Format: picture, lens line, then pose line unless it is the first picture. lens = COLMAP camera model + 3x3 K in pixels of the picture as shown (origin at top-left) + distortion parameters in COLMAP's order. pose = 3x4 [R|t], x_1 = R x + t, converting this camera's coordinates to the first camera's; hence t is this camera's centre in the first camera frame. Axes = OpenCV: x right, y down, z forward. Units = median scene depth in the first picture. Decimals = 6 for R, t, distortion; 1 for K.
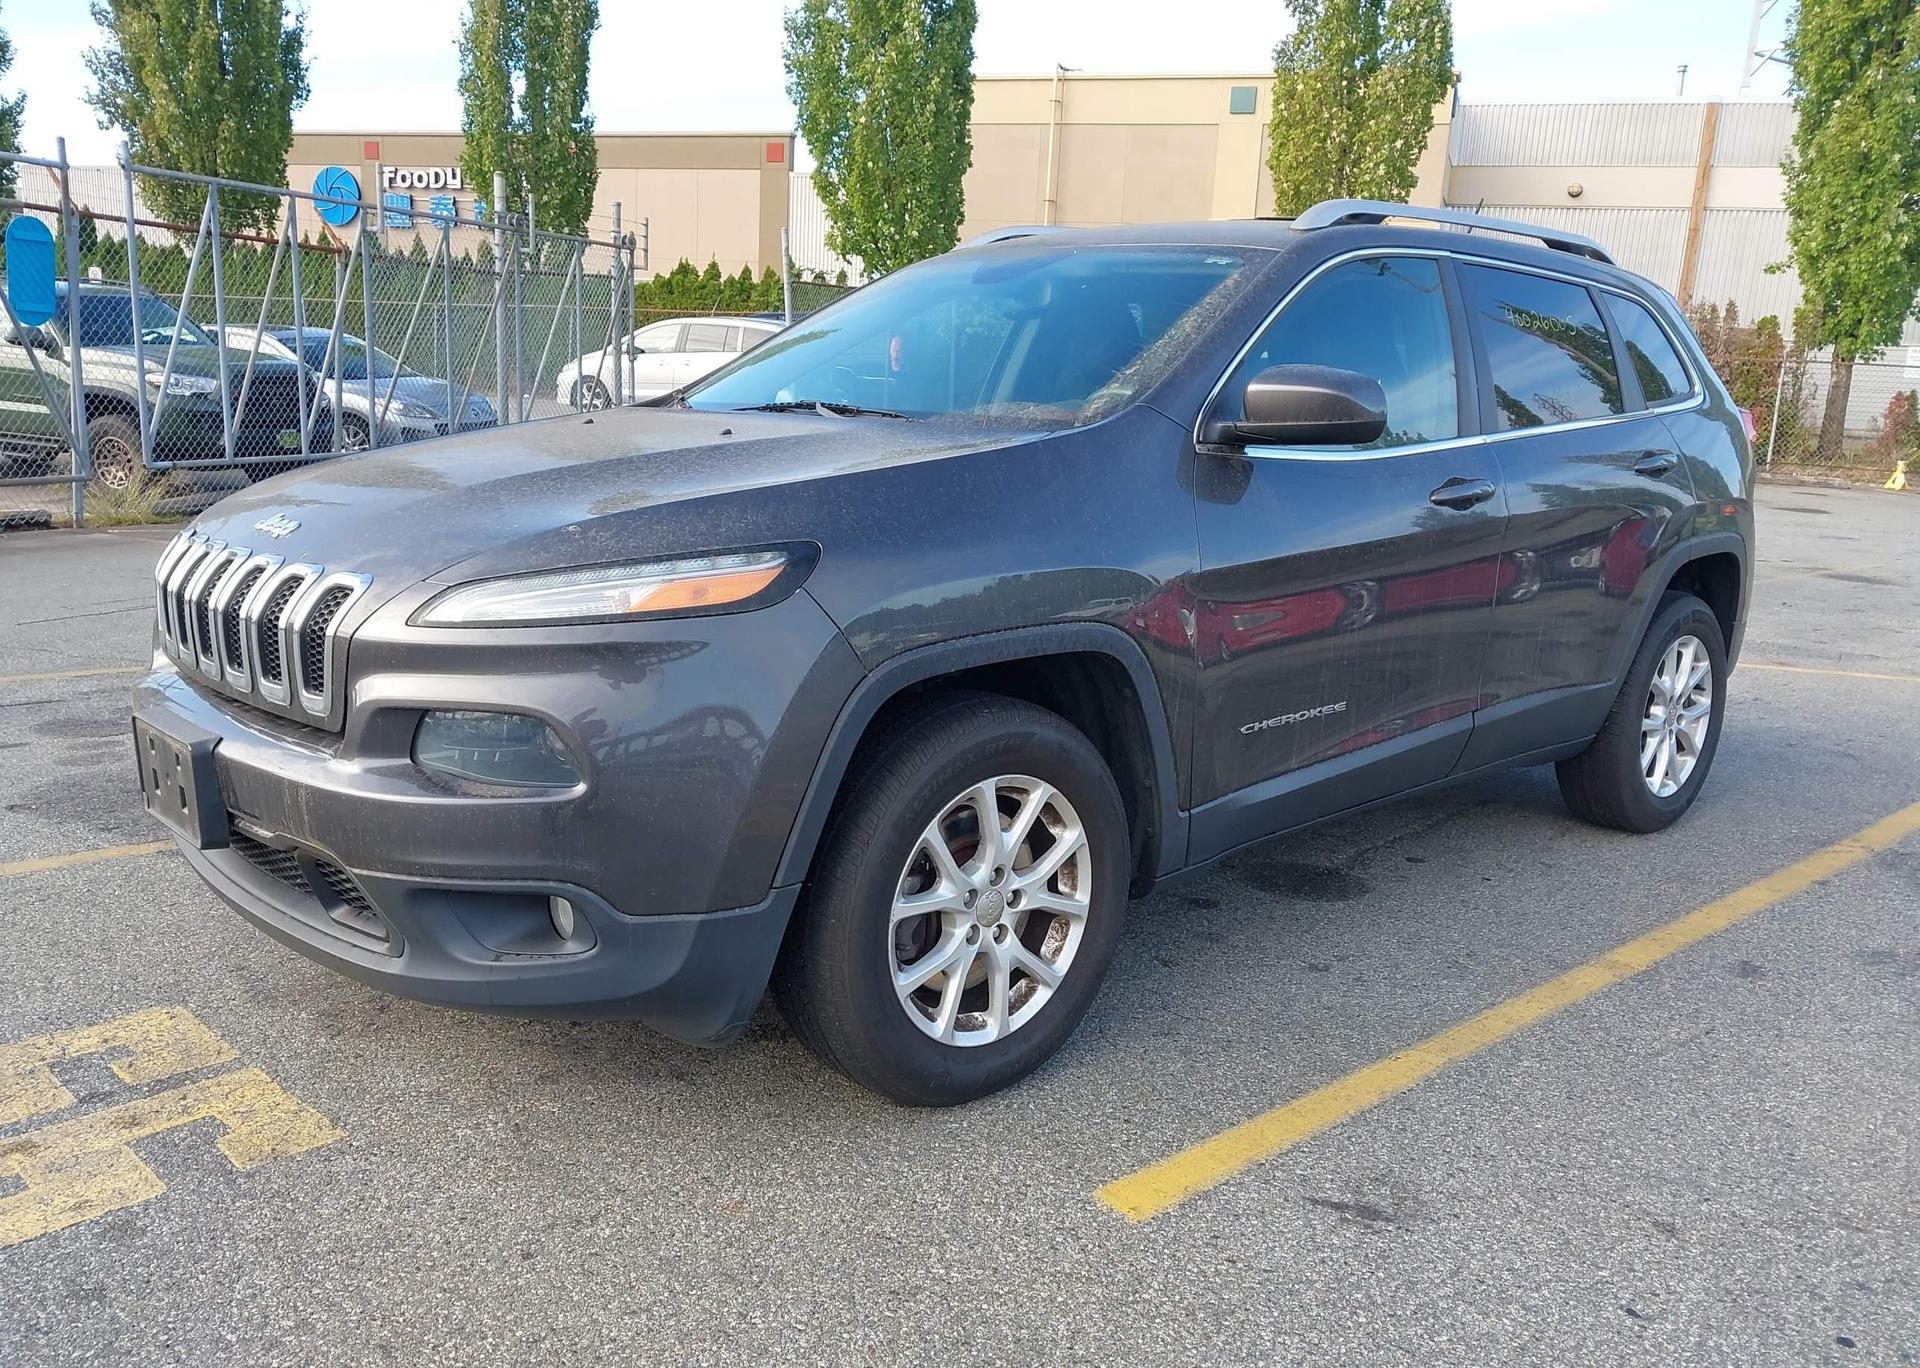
lens RADIAL K [[1507.9, 0, 971.4], [0, 1507.9, 679.5], [0, 0, 1]] dist [0.017841, -0.022831]
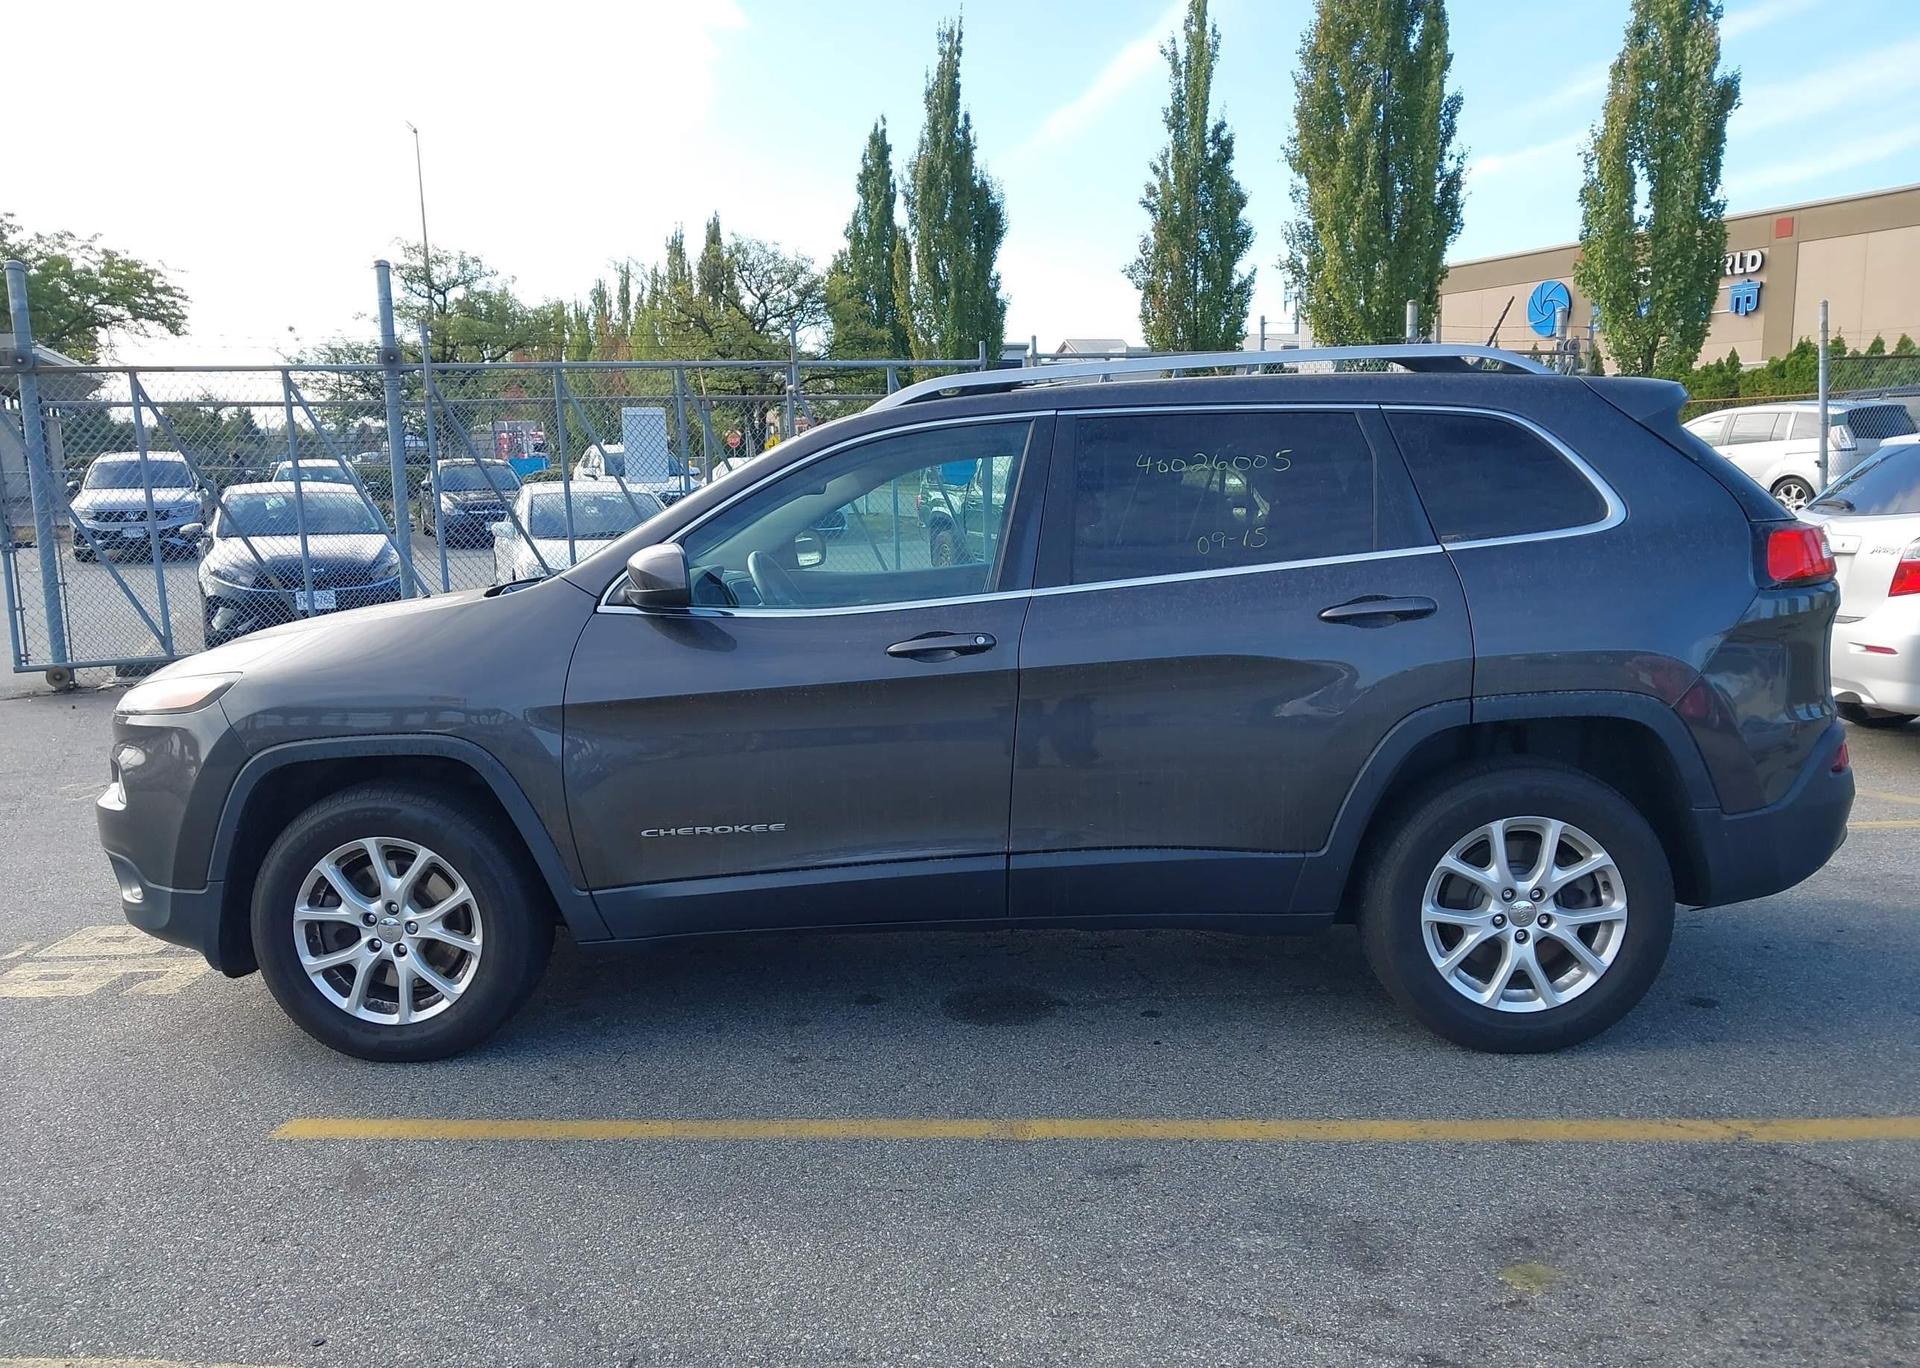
lens RADIAL K [[1507.9, 0, 971.4], [0, 1507.9, 679.5], [0, 0, 1]] dist [0.017841, -0.022831]
pose [[0.695602, 0.037645, -0.717440, 0.858697], [-0.083021, 0.996148, -0.028224, -0.055584], [0.713614, 0.079195, 0.696048, 0.221964]]
